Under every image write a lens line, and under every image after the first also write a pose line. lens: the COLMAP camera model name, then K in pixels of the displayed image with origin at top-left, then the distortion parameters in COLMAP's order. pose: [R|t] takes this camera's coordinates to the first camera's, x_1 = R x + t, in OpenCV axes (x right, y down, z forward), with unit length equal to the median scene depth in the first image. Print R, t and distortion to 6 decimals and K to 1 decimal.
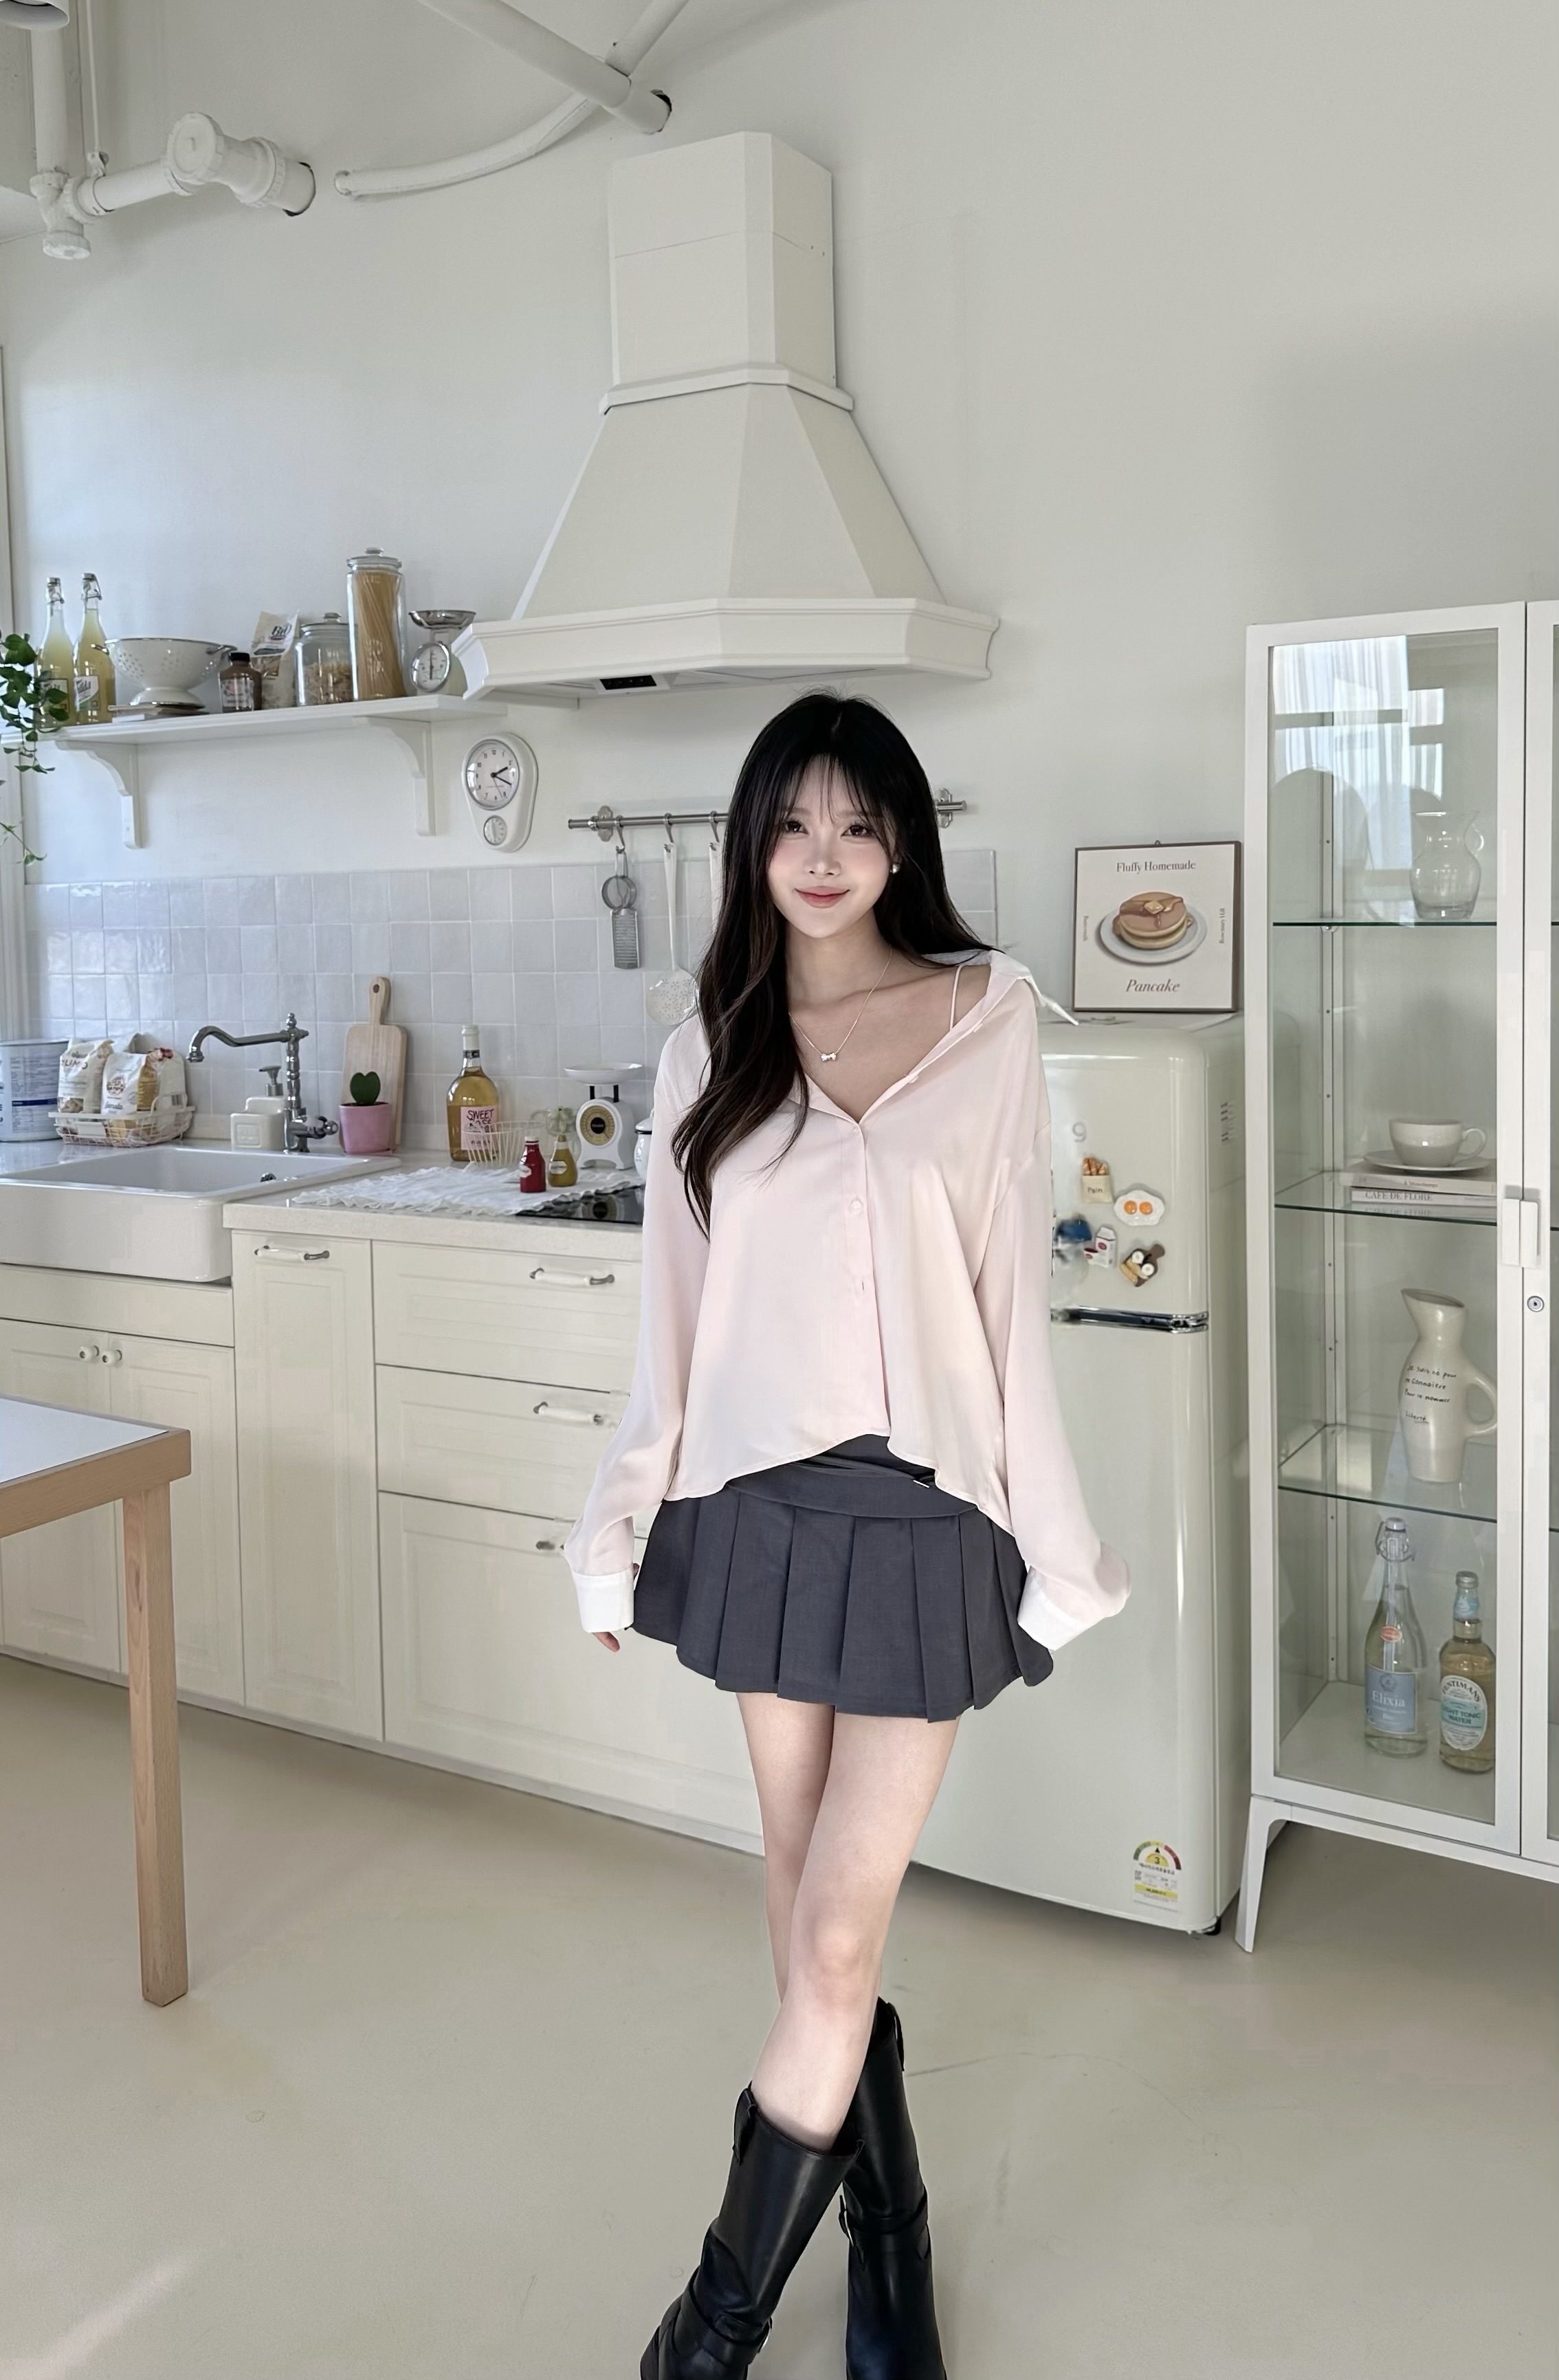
lens RADIAL K [[2011.7, 0, 751.7], [0, 2011.7, 967.1], [0, 0, 1]] dist [0.105743, -0.047219]
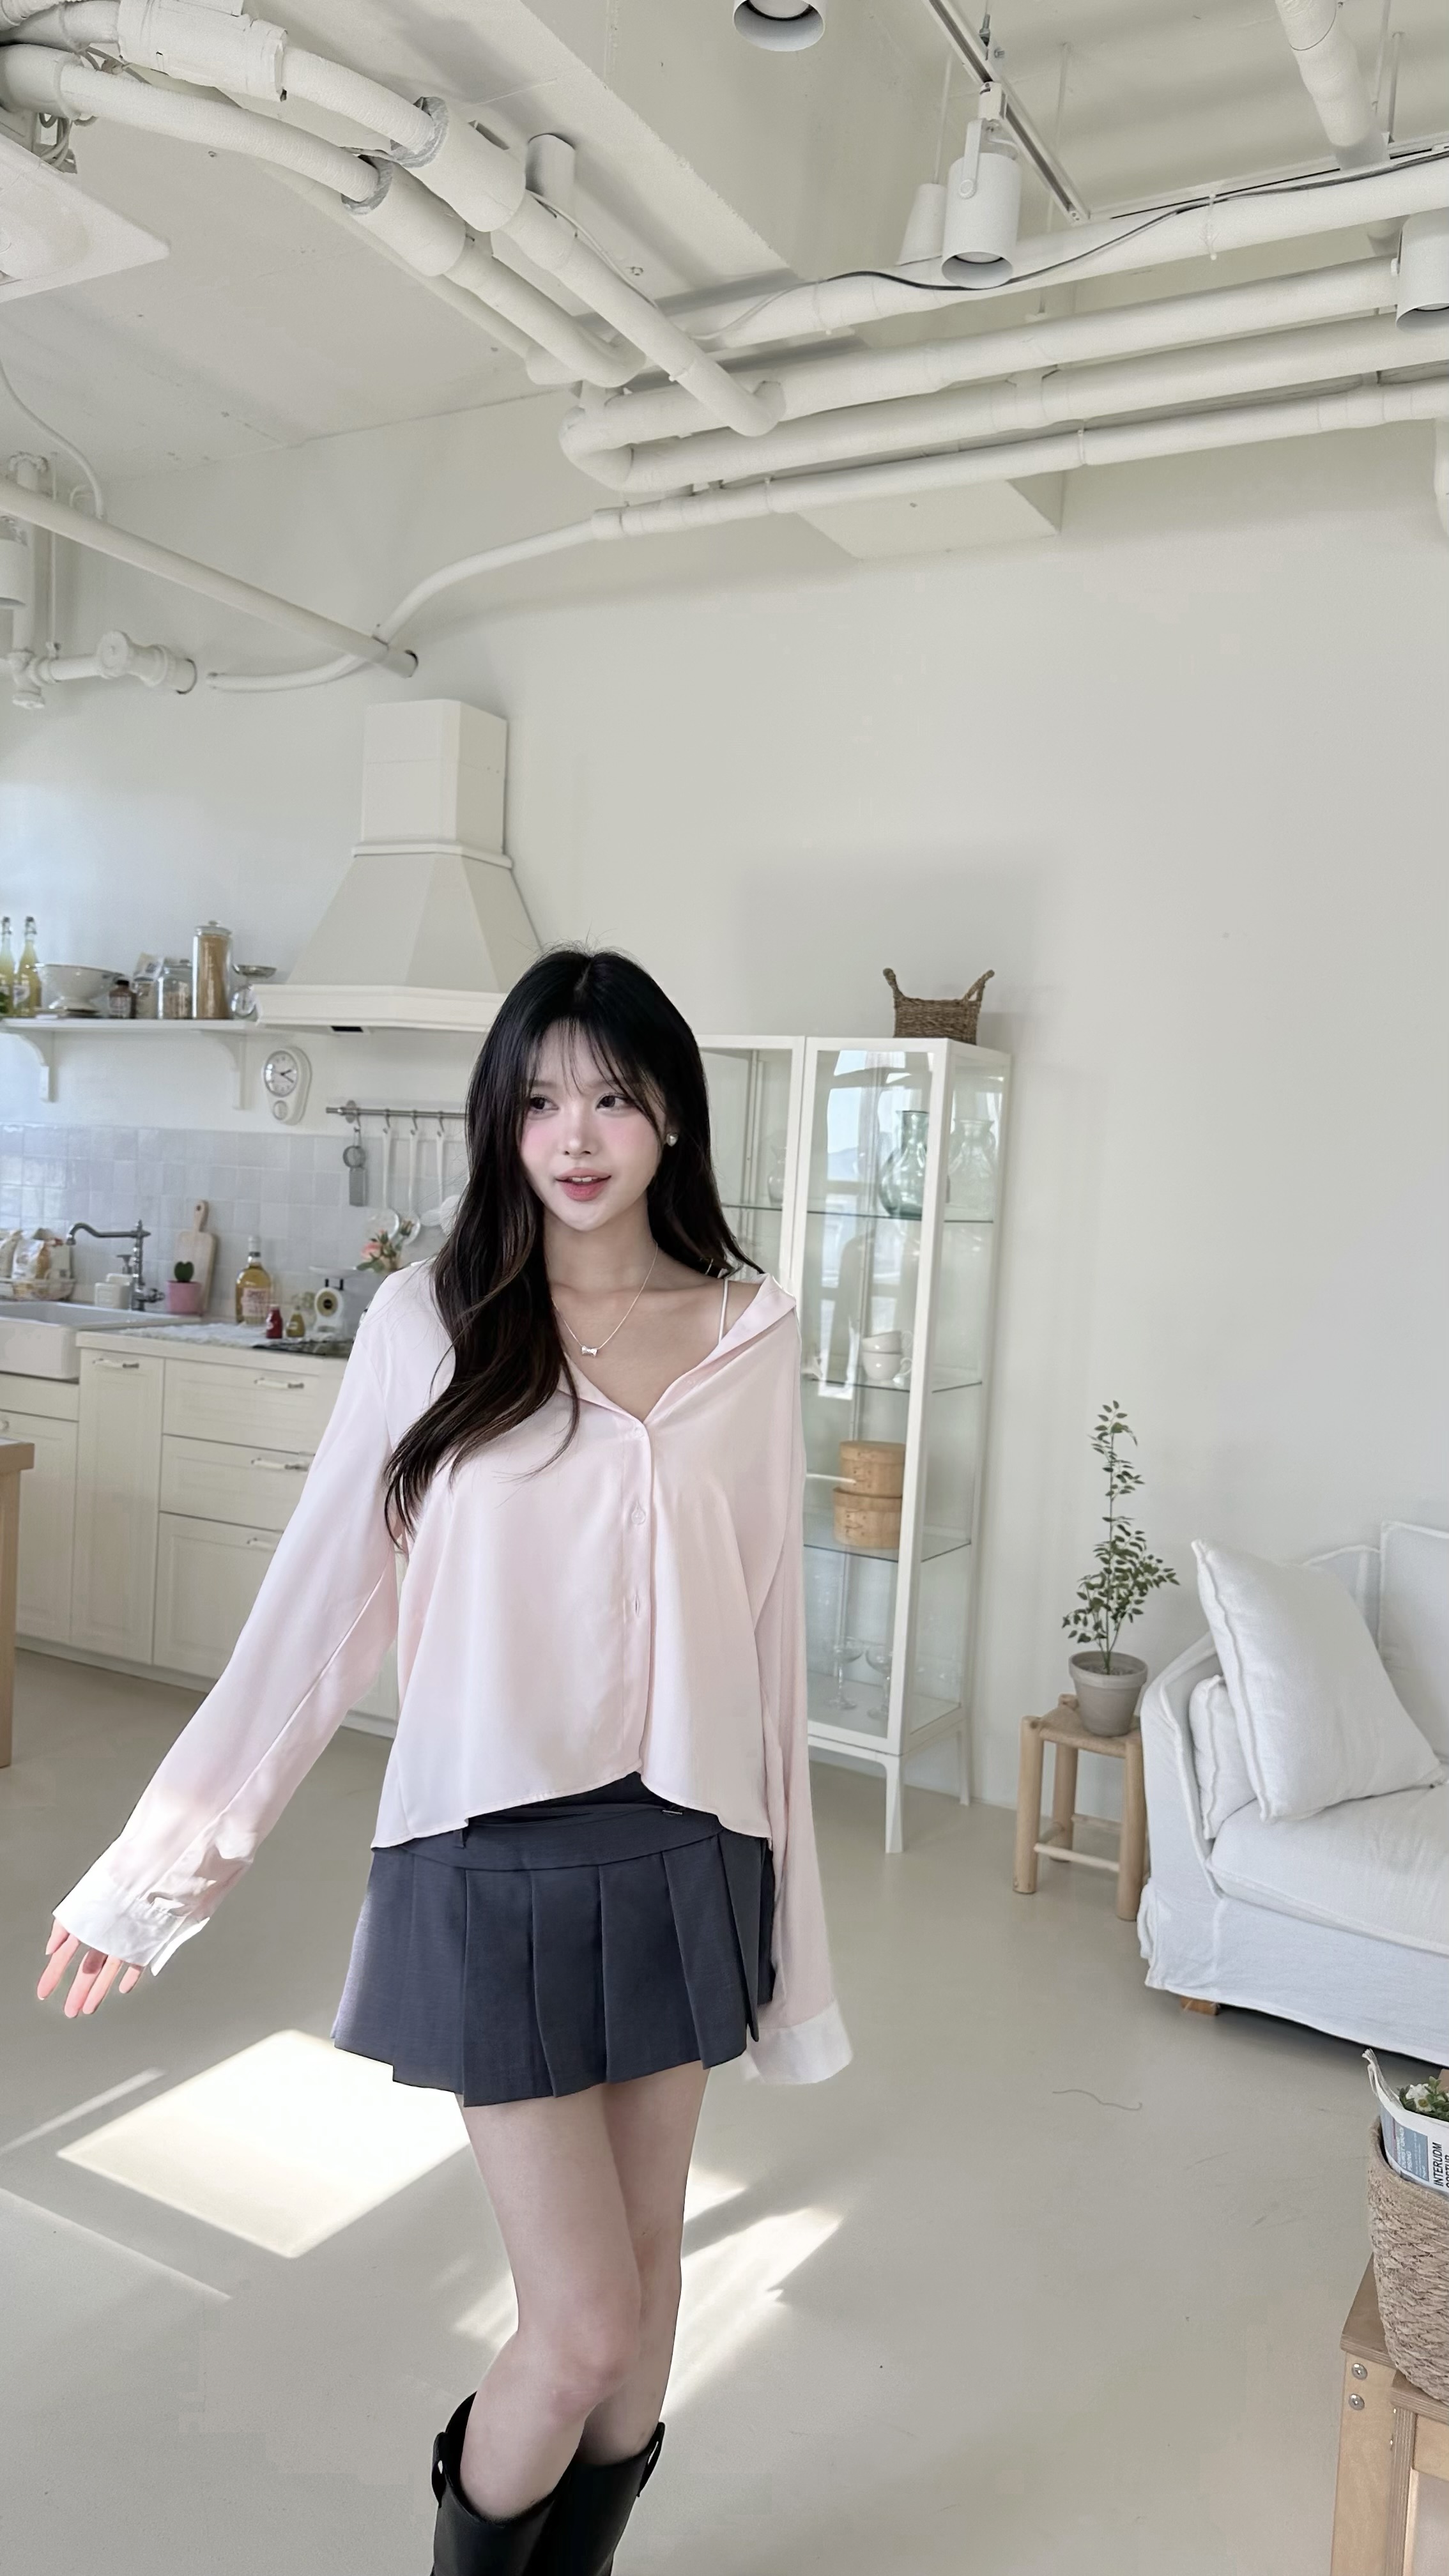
lens RADIAL K [[1830.9, 0, 775.2], [0, 1830.9, 1271.0], [0, 0, 1]] dist [0.079459, -0.079721]
pose [[0.995871, 0.073978, 0.052607, 0.191252], [-0.074706, 0.997133, 0.012009, 0.009617], [-0.051568, -0.015889, 0.998543, -0.441346]]
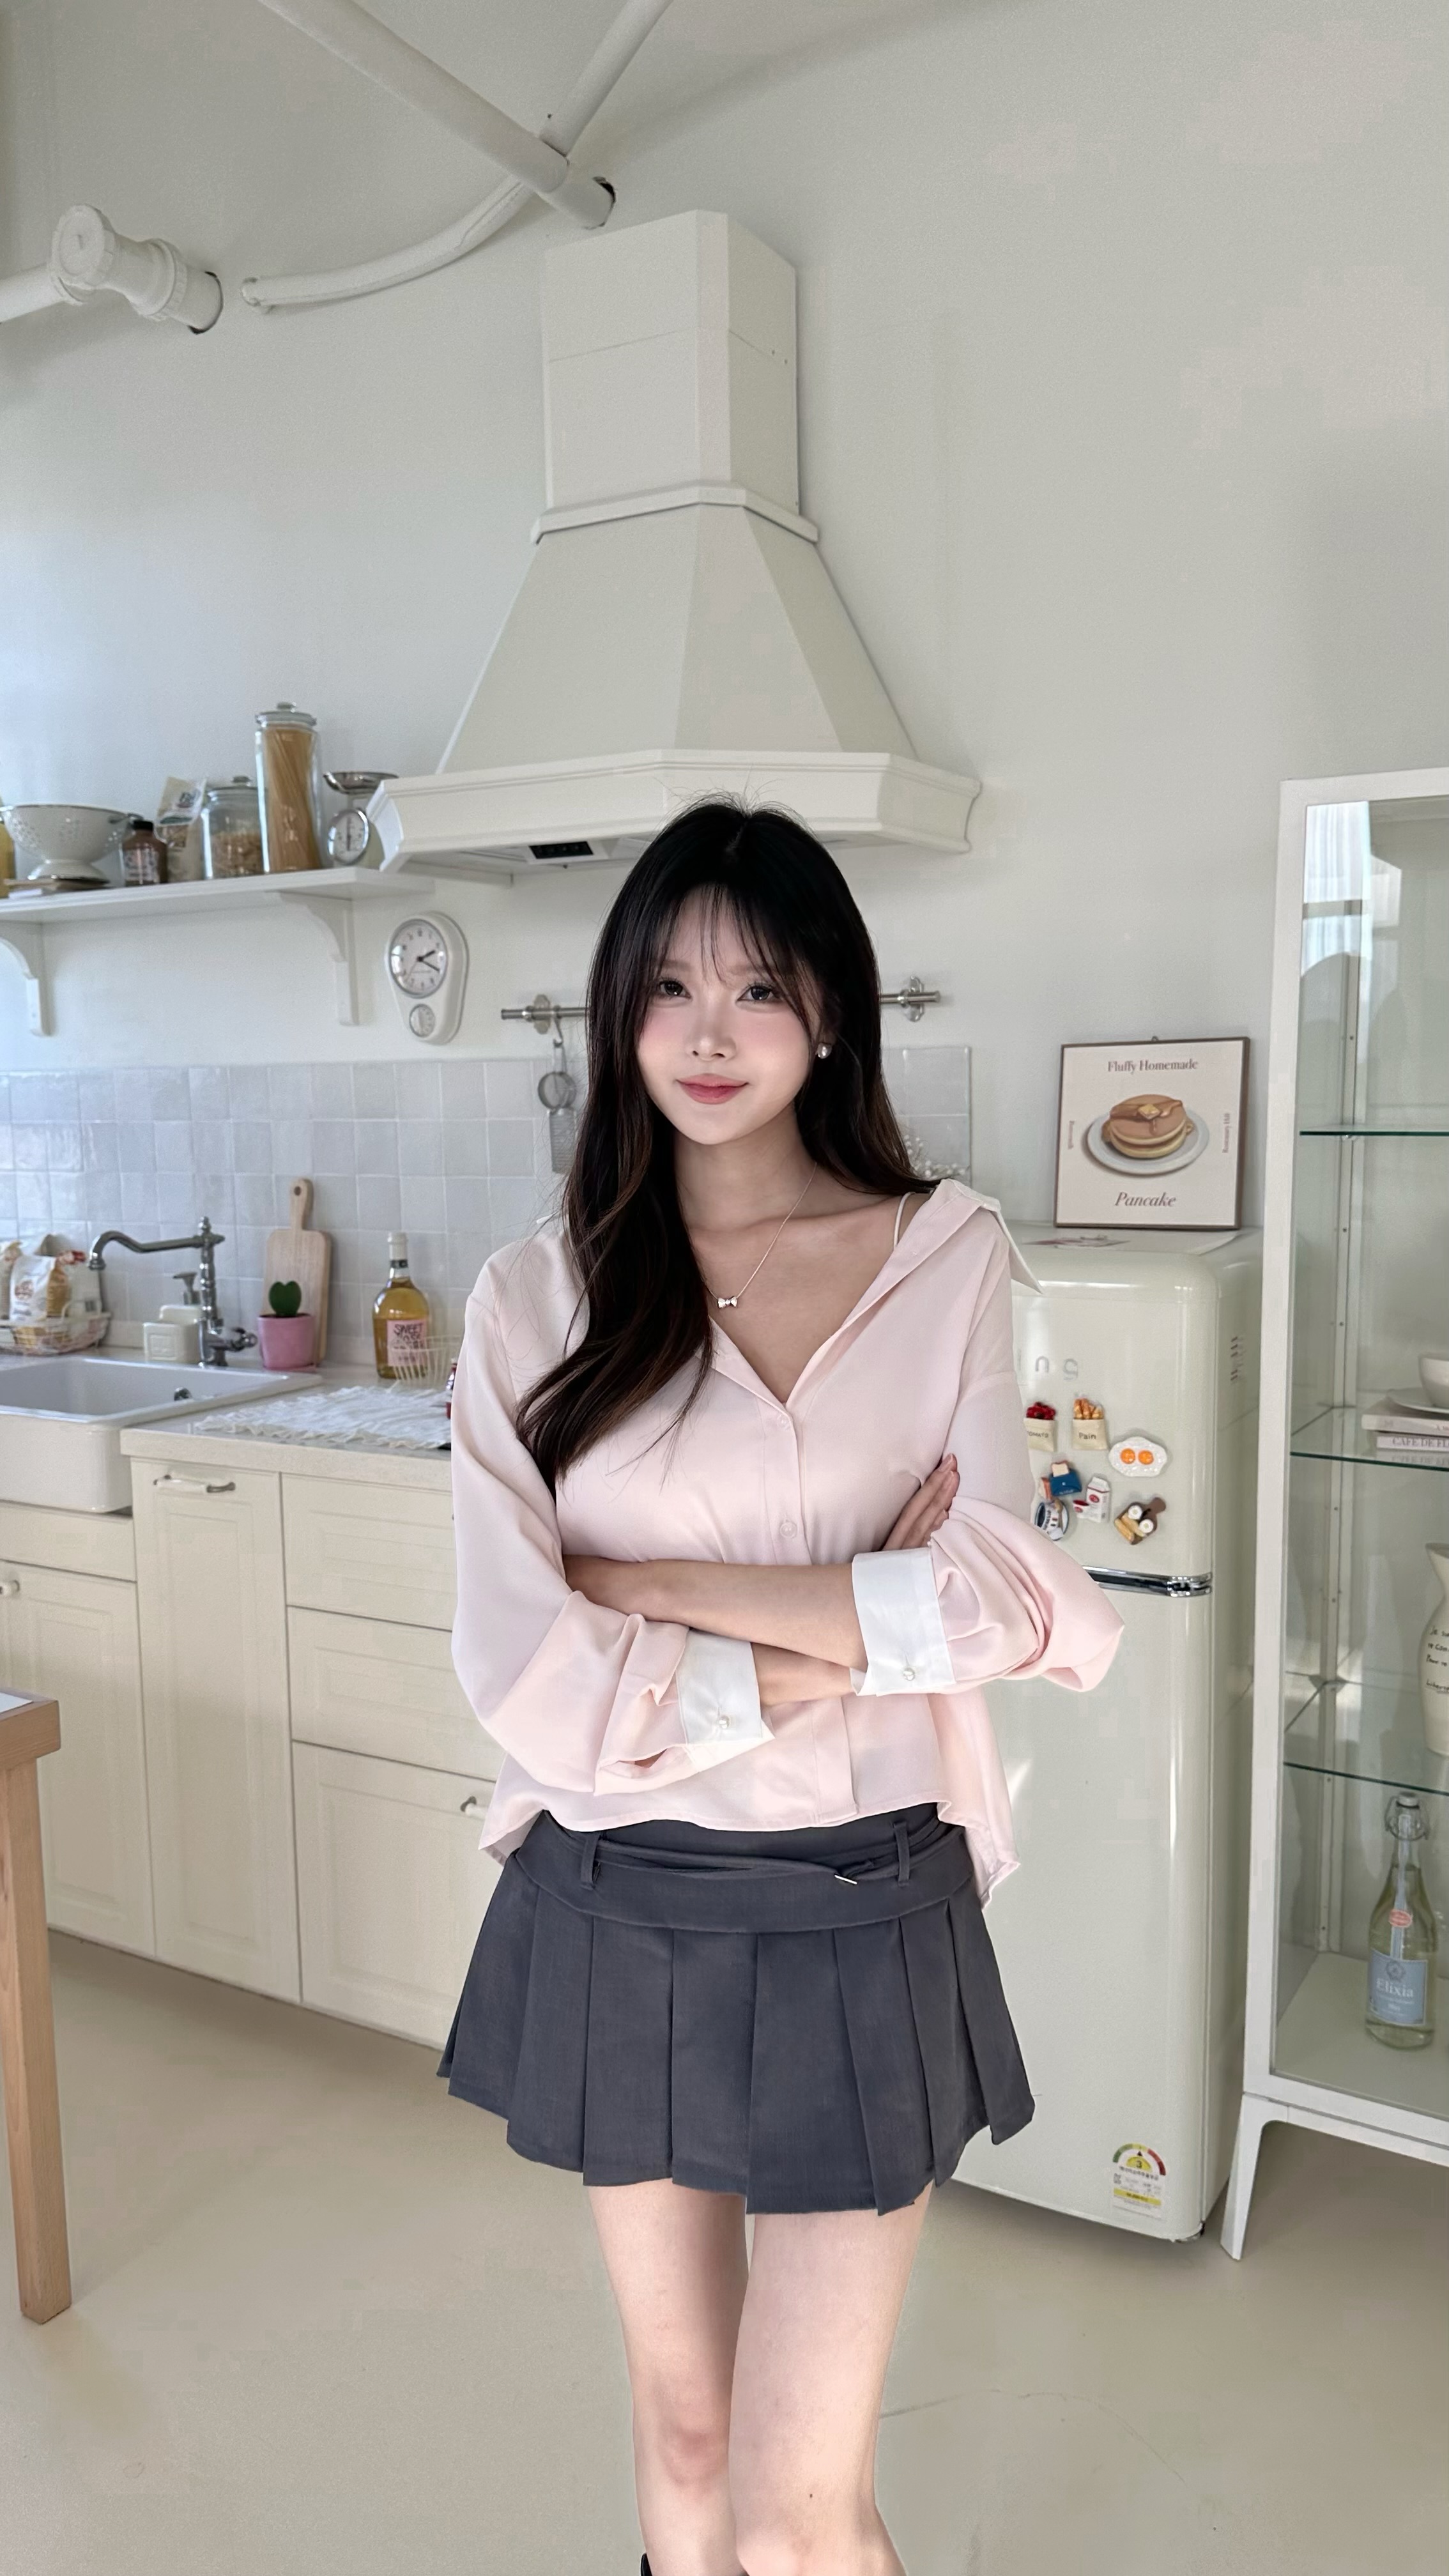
lens RADIAL K [[1830.9, 0, 756.5], [0, 1830.9, 1286.8], [0, 0, 1]] dist [0.079459, -0.079721]
pose [[0.999636, 0.004958, 0.026505, 0.003219], [-0.006837, 0.997433, 0.071279, -0.007742], [-0.026084, -0.071434, 0.997104, 0.159417]]
